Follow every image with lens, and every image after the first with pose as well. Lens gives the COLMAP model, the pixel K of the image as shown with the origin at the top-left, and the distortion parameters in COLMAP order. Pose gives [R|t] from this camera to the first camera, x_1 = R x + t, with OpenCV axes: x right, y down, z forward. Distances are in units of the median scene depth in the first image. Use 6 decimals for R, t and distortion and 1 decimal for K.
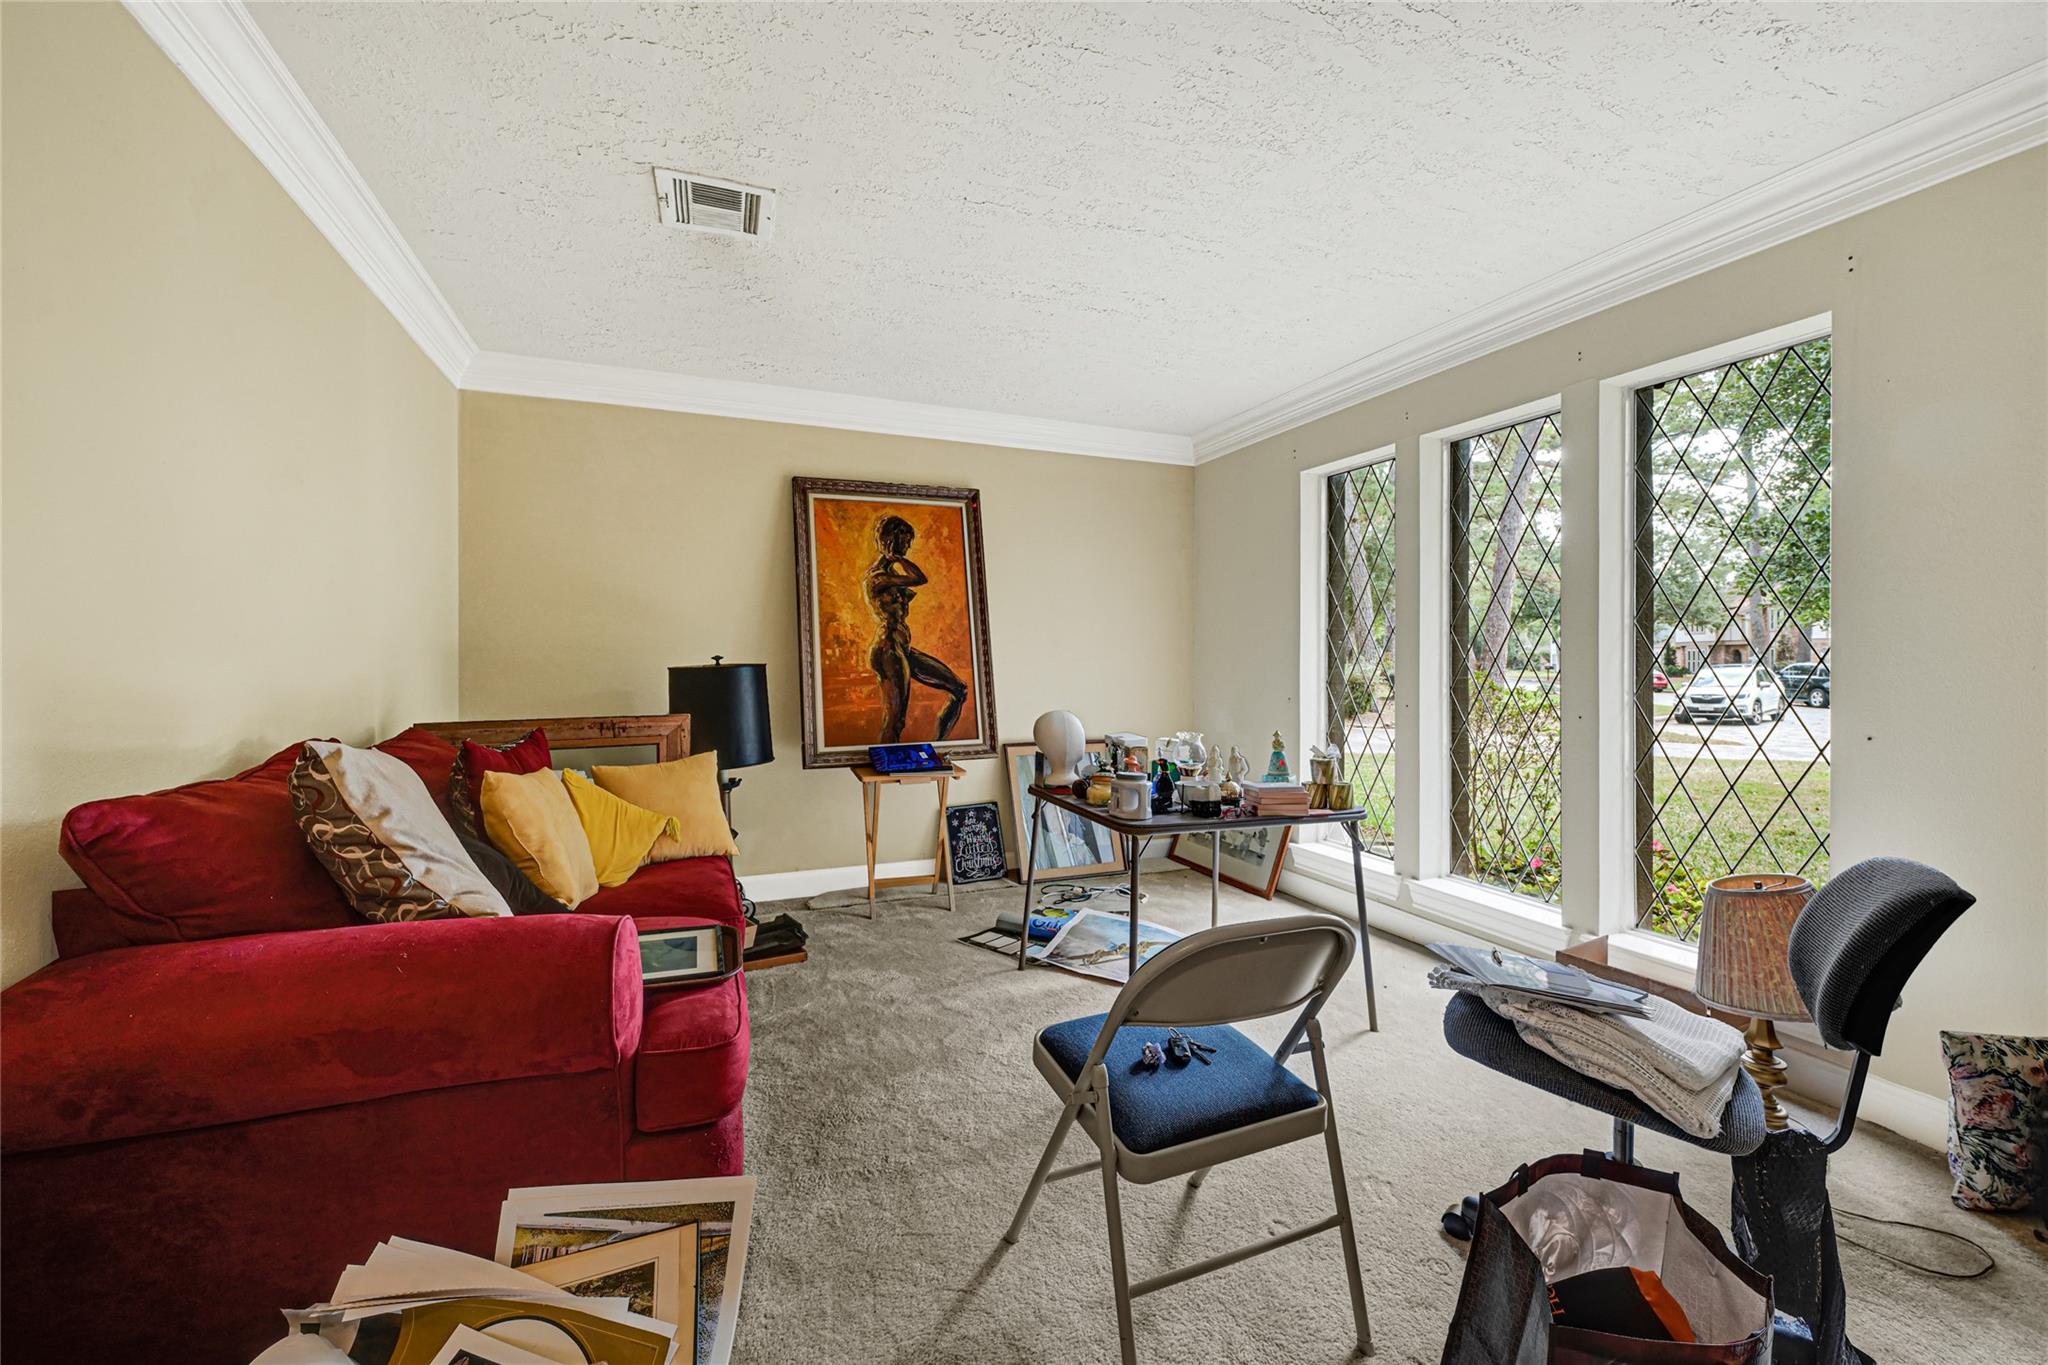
lens RADIAL K [[856.8, 0, 1028.3], [0, 856.8, 661.8], [0, 0, 1]] dist [0.001469, 0.000264]
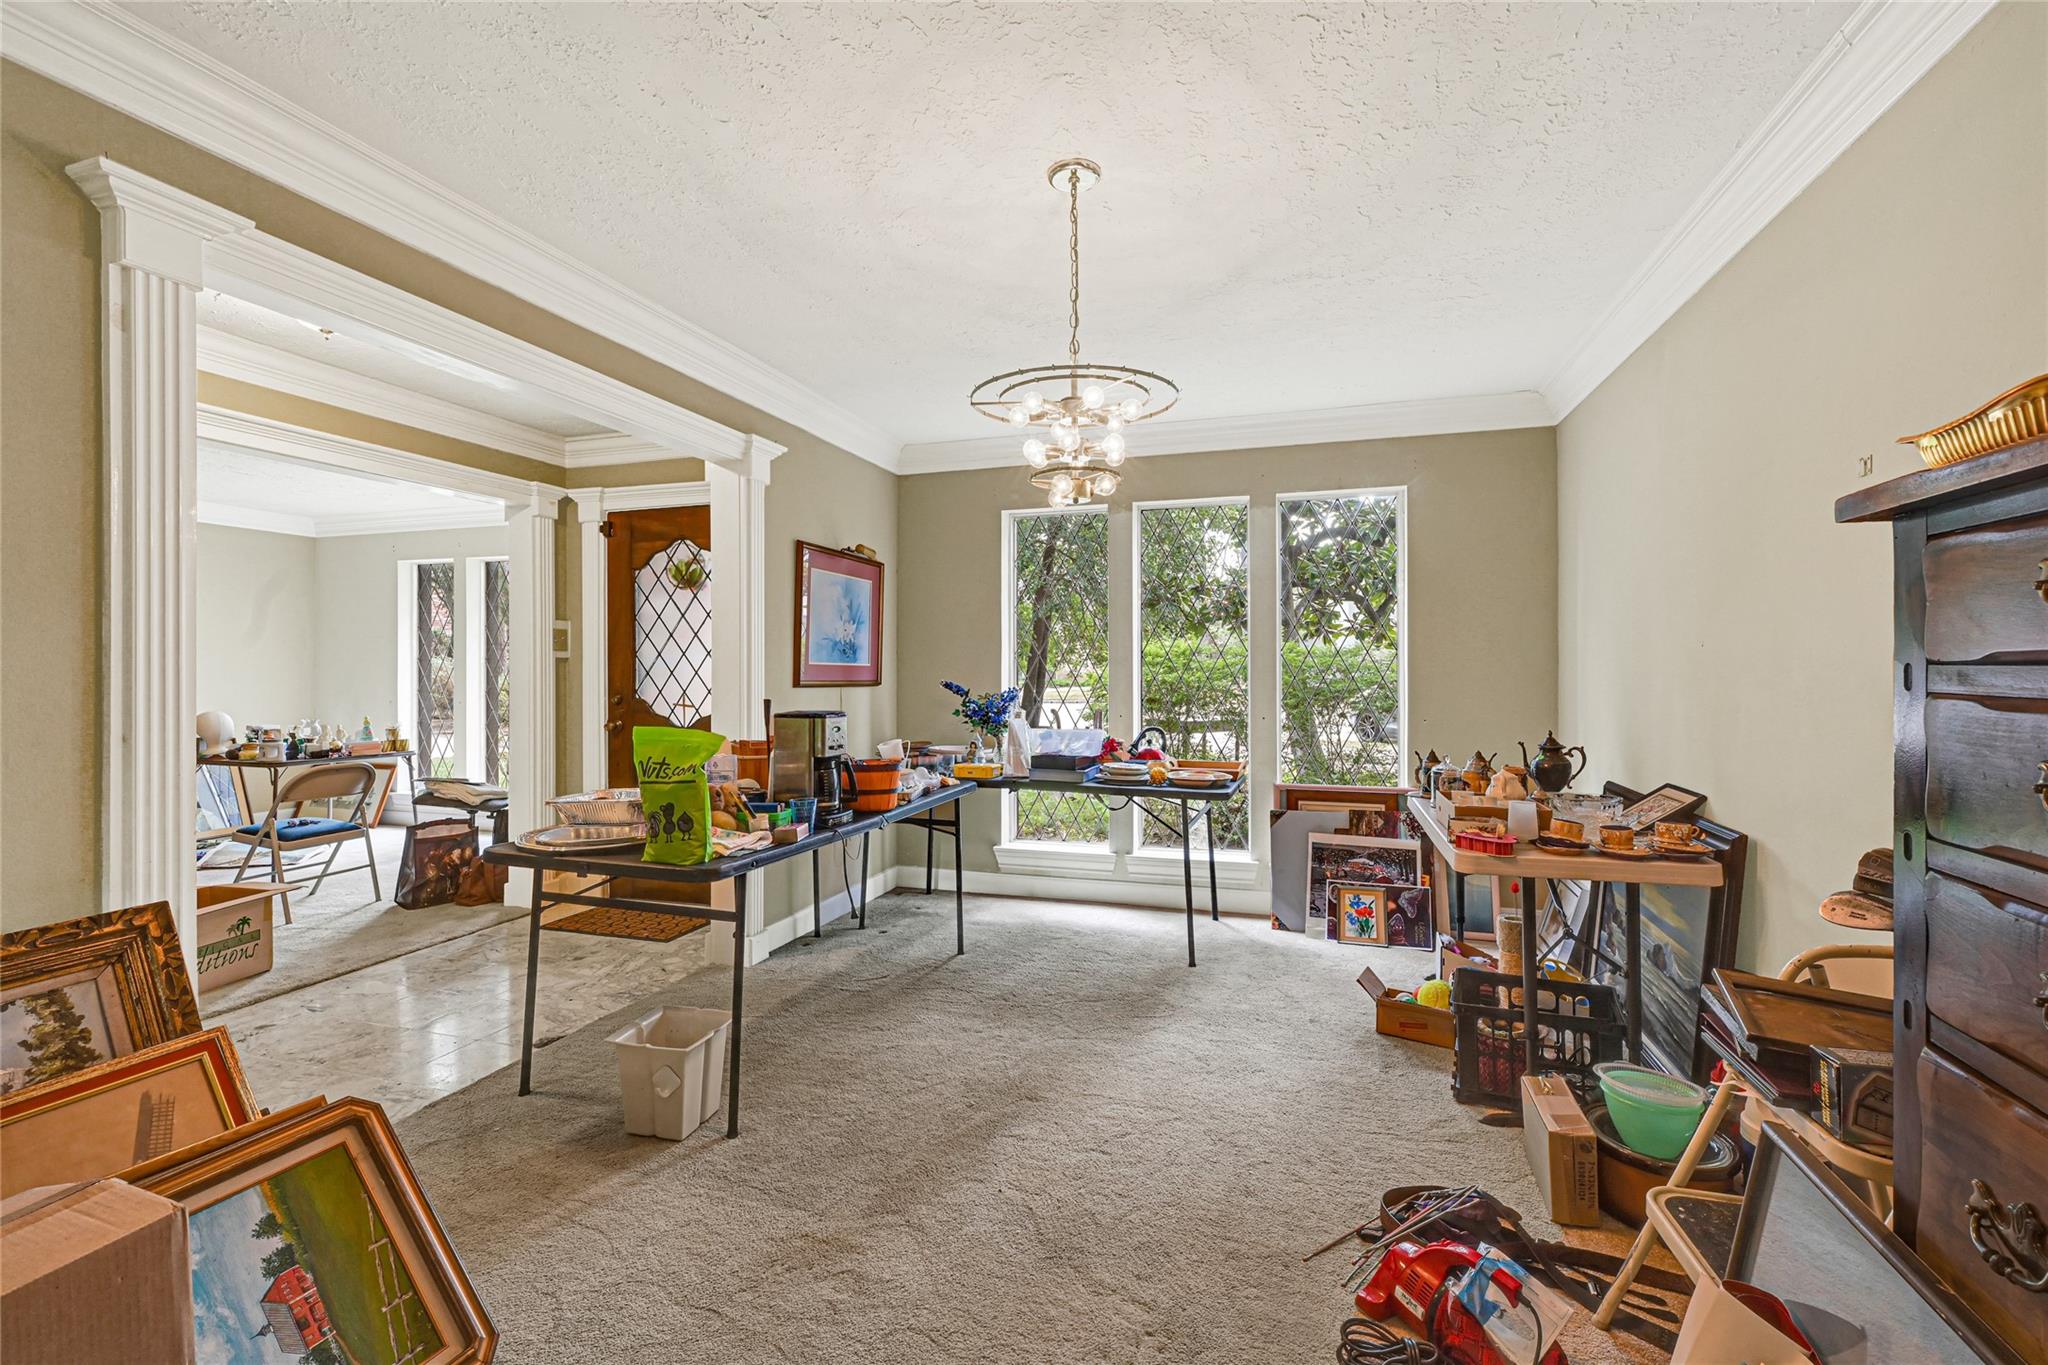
lens RADIAL K [[879.0, 0, 1035.4], [0, 879.0, 673.5], [0, 0, 1]] dist [0.003142, 0.000333]
pose [[0.644697, -0.006952, 0.764407, -0.276644], [0.003694, 0.999975, 0.005978, -0.025943], [-0.764430, -0.001030, 0.644706, -1.537545]]
